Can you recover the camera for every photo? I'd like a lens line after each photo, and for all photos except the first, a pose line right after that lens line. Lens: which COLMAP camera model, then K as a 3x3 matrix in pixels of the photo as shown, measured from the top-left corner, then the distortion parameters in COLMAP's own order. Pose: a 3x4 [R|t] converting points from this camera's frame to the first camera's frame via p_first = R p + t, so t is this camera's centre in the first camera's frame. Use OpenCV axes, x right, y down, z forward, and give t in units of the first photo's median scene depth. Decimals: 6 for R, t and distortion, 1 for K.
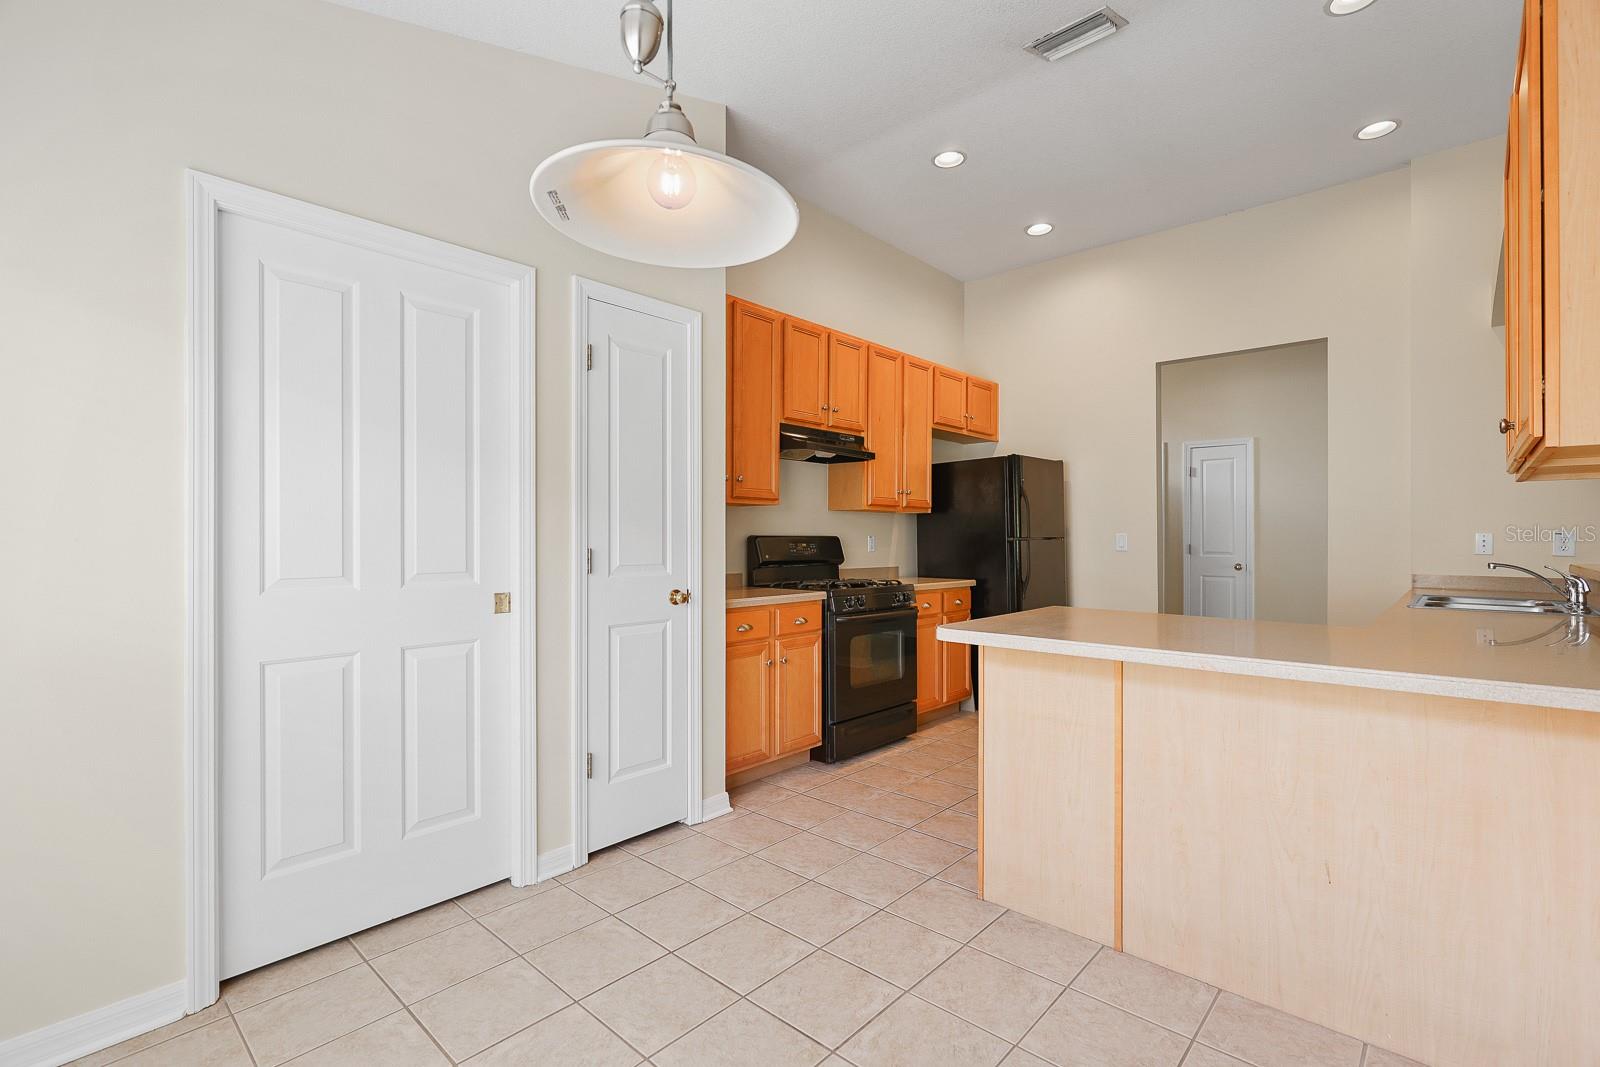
lens RADIAL K [[736.8, 0, 805.6], [0, 736.8, 538.5], [0, 0, 1]] dist [-0.000183, 0.000084]
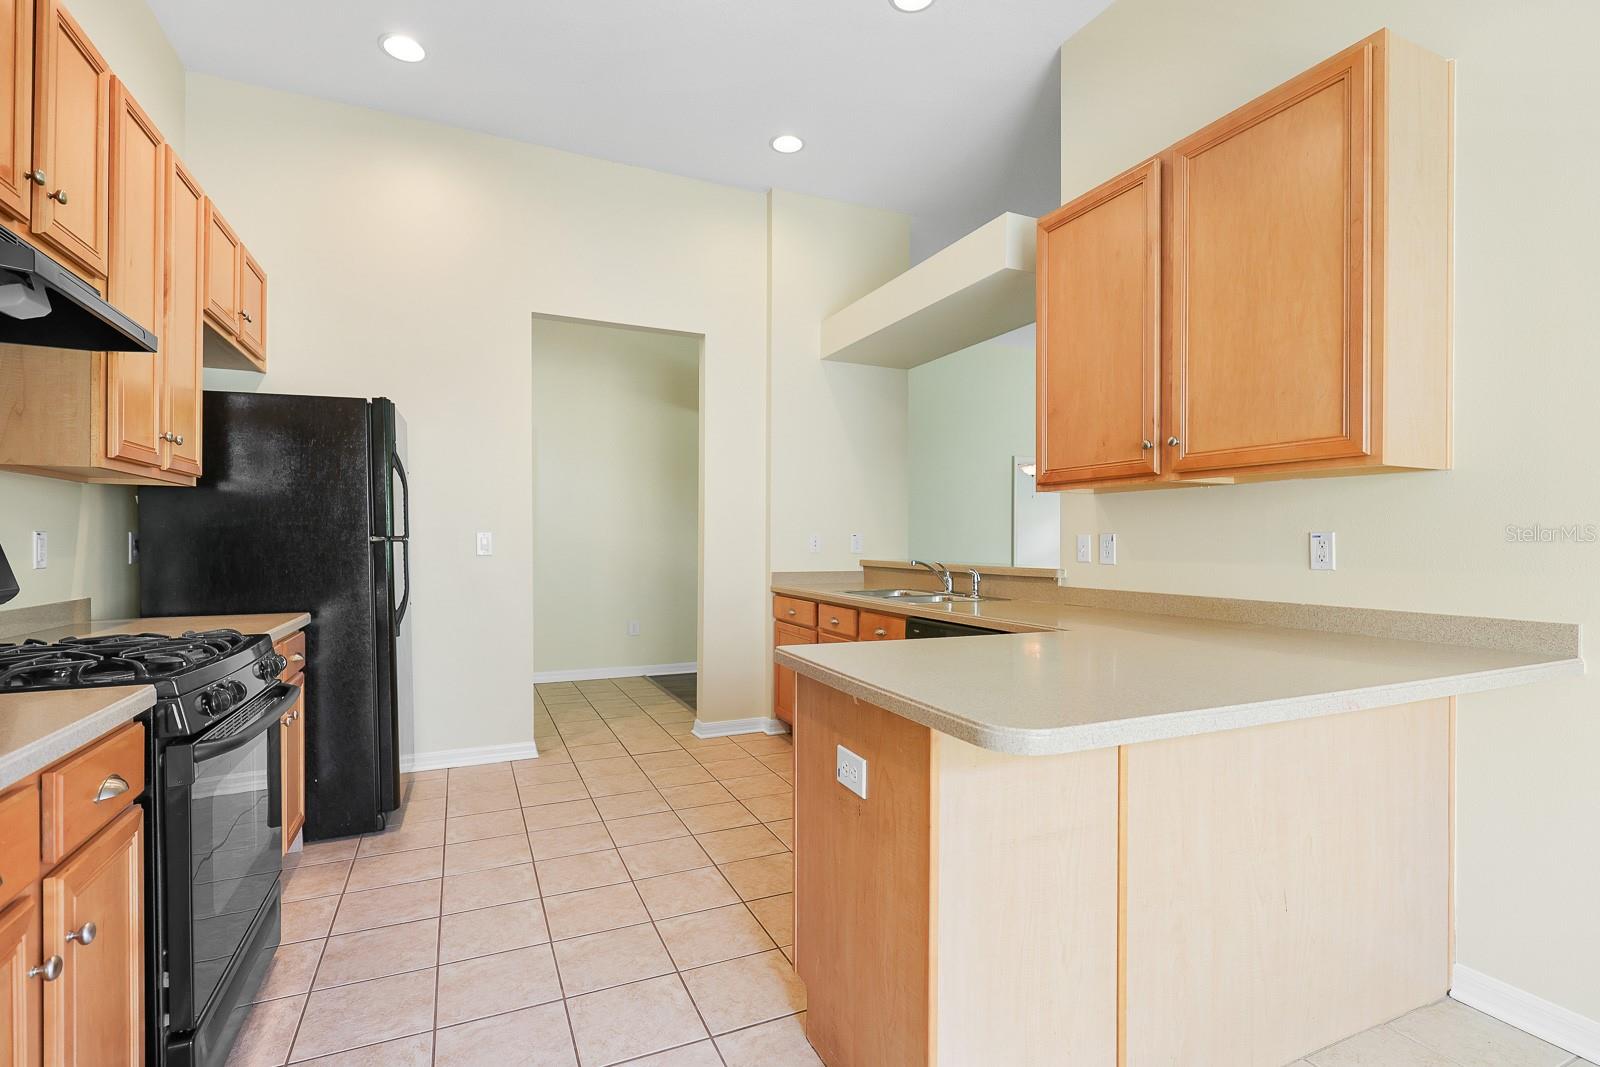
lens RADIAL K [[762.1, 0, 803.9], [0, 762.1, 537.4], [0, 0, 1]] dist [0.002153, 0.000219]
pose [[0.402074, 0.002920, 0.915603, -0.157123], [-0.000995, 0.999996, -0.002752, 0.000964], [-0.915607, 0.000196, 0.402075, 0.468874]]
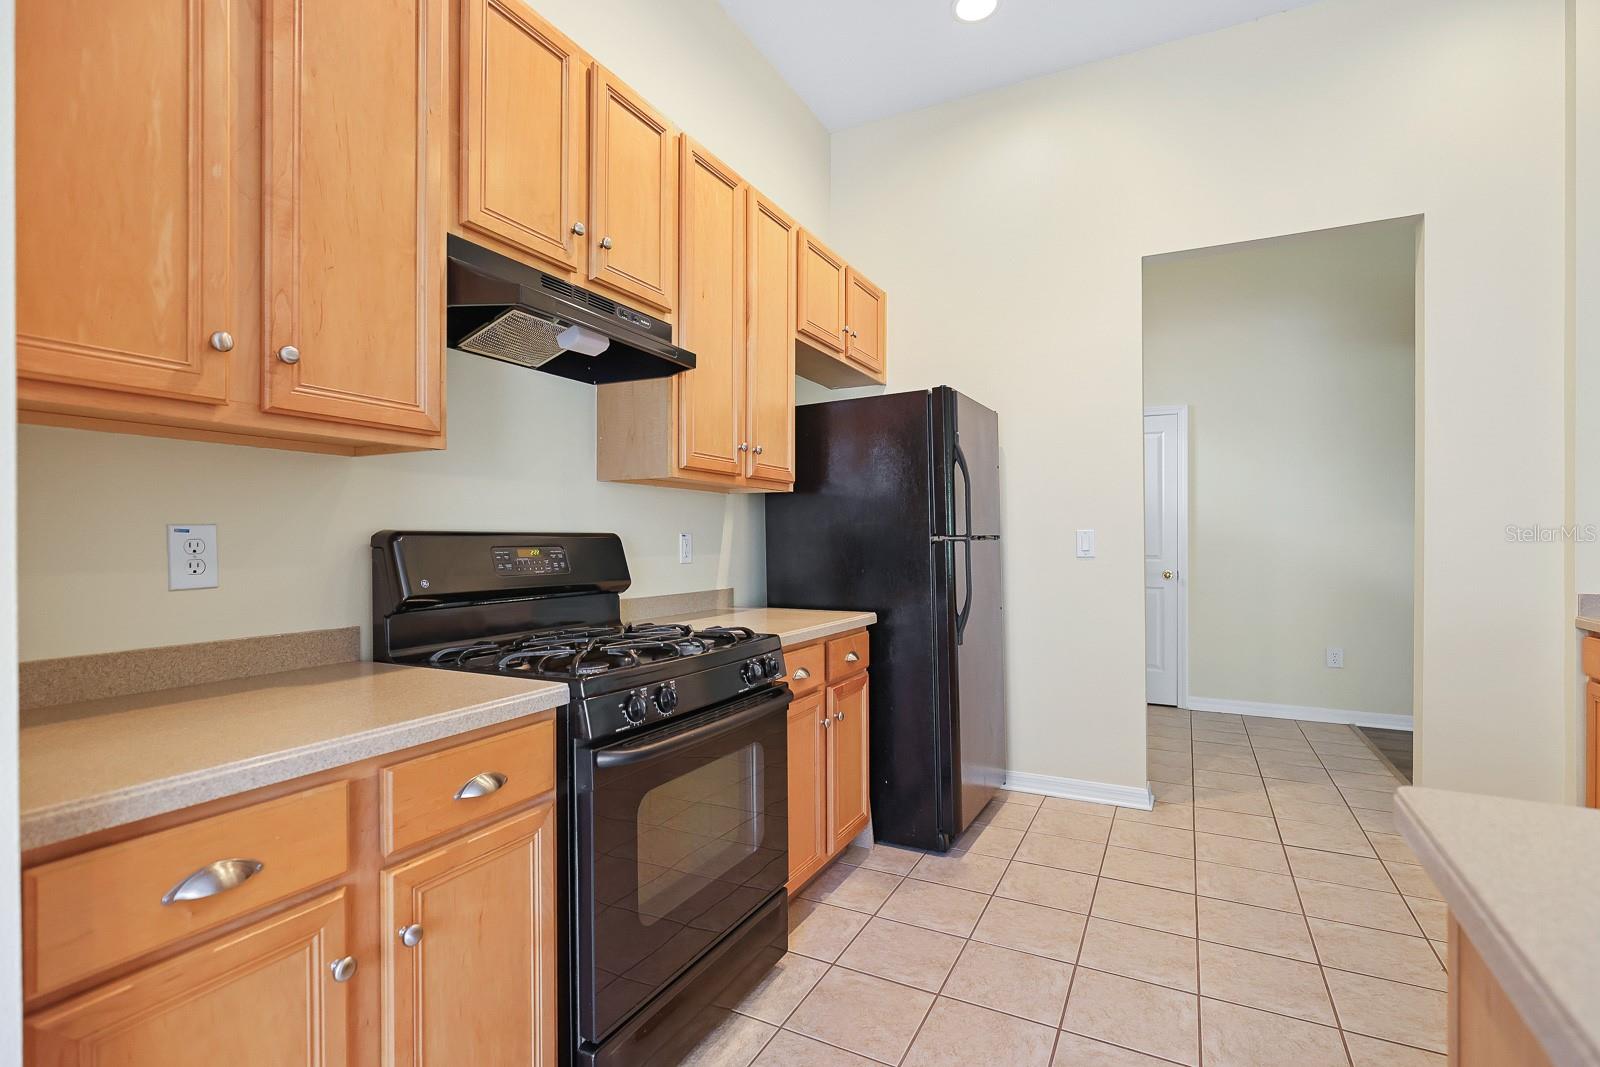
lens RADIAL K [[746.8, 0, 800.0], [0, 746.8, 533.5], [0, 0, 1]] dist [-0.000335, -0.000273]
pose [[0.968009, -0.000043, 0.250915, 0.038559], [0.001841, 0.999974, -0.006934, 0.000670], [-0.250909, 0.007174, 0.967984, 0.514729]]
